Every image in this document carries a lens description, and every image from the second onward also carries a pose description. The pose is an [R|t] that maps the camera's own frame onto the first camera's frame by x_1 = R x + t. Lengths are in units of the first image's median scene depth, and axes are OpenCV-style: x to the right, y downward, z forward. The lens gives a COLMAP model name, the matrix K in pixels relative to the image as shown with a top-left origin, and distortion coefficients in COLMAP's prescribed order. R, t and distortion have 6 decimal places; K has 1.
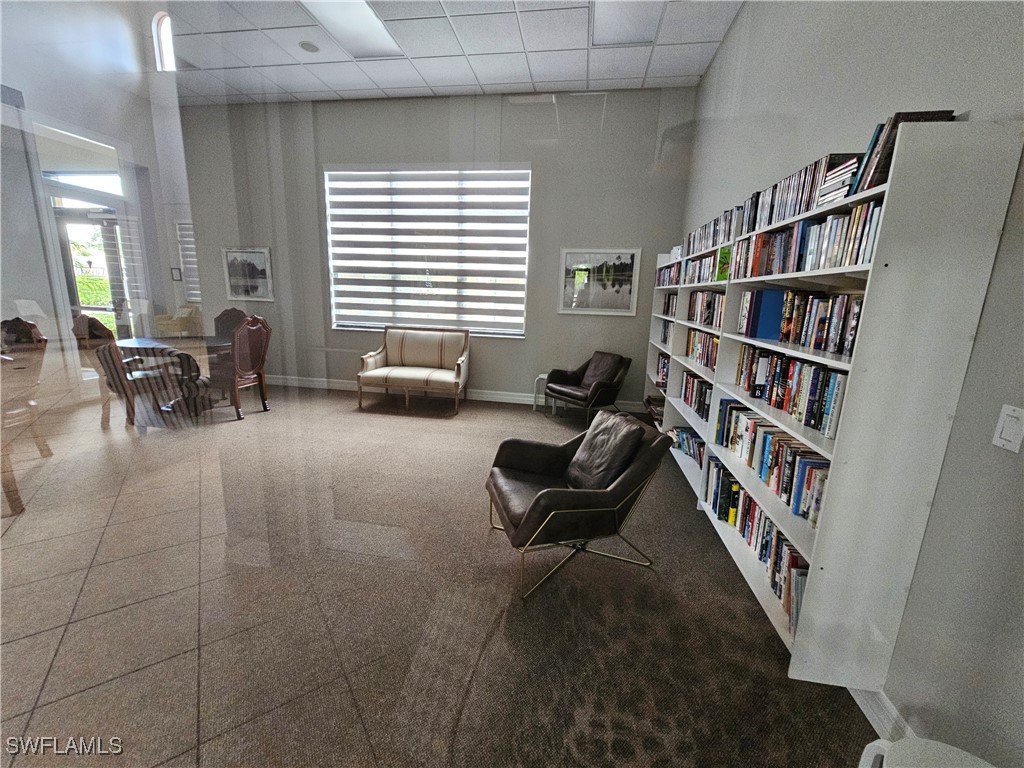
lens RADIAL K [[414.6, 0, 516.4], [0, 414.6, 379.2], [0, 0, 1]] dist [-0.003221, 0.000299]
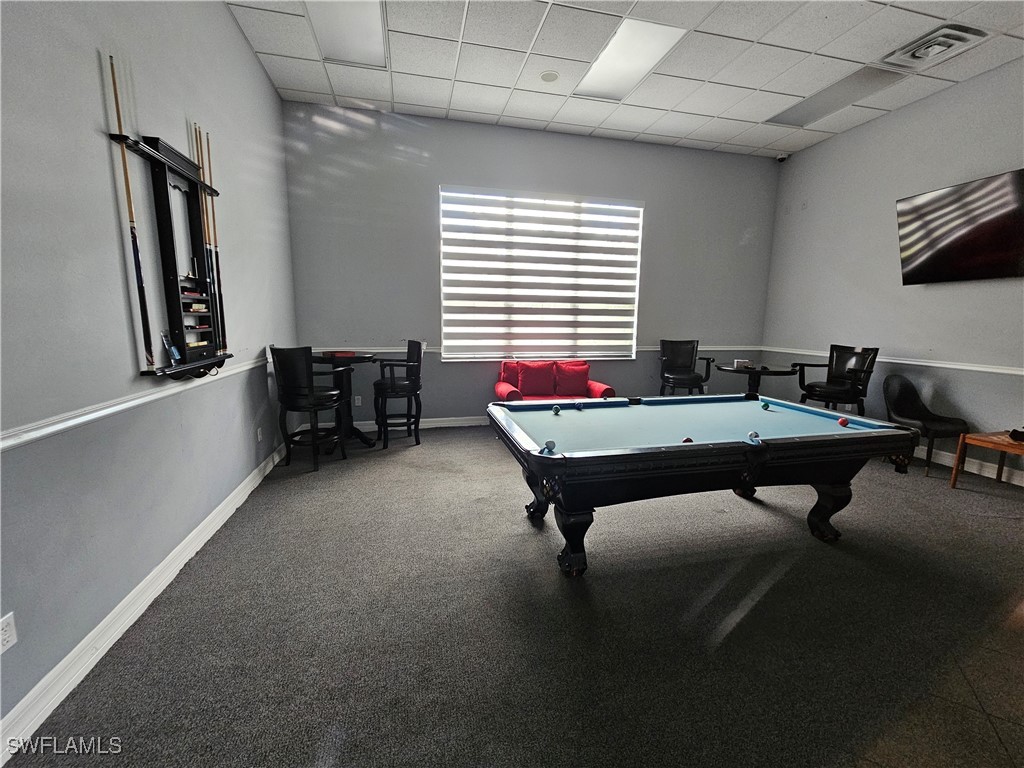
lens RADIAL K [[414.6, 0, 513.2], [0, 414.6, 381.9], [0, 0, 1]] dist [-0.003221, 0.000299]
pose [[0.922932, -0.085467, 0.375355, -0.692487], [0.099569, 0.994862, -0.018297, -0.048818], [-0.371863, 0.054261, 0.926700, 0.107643]]
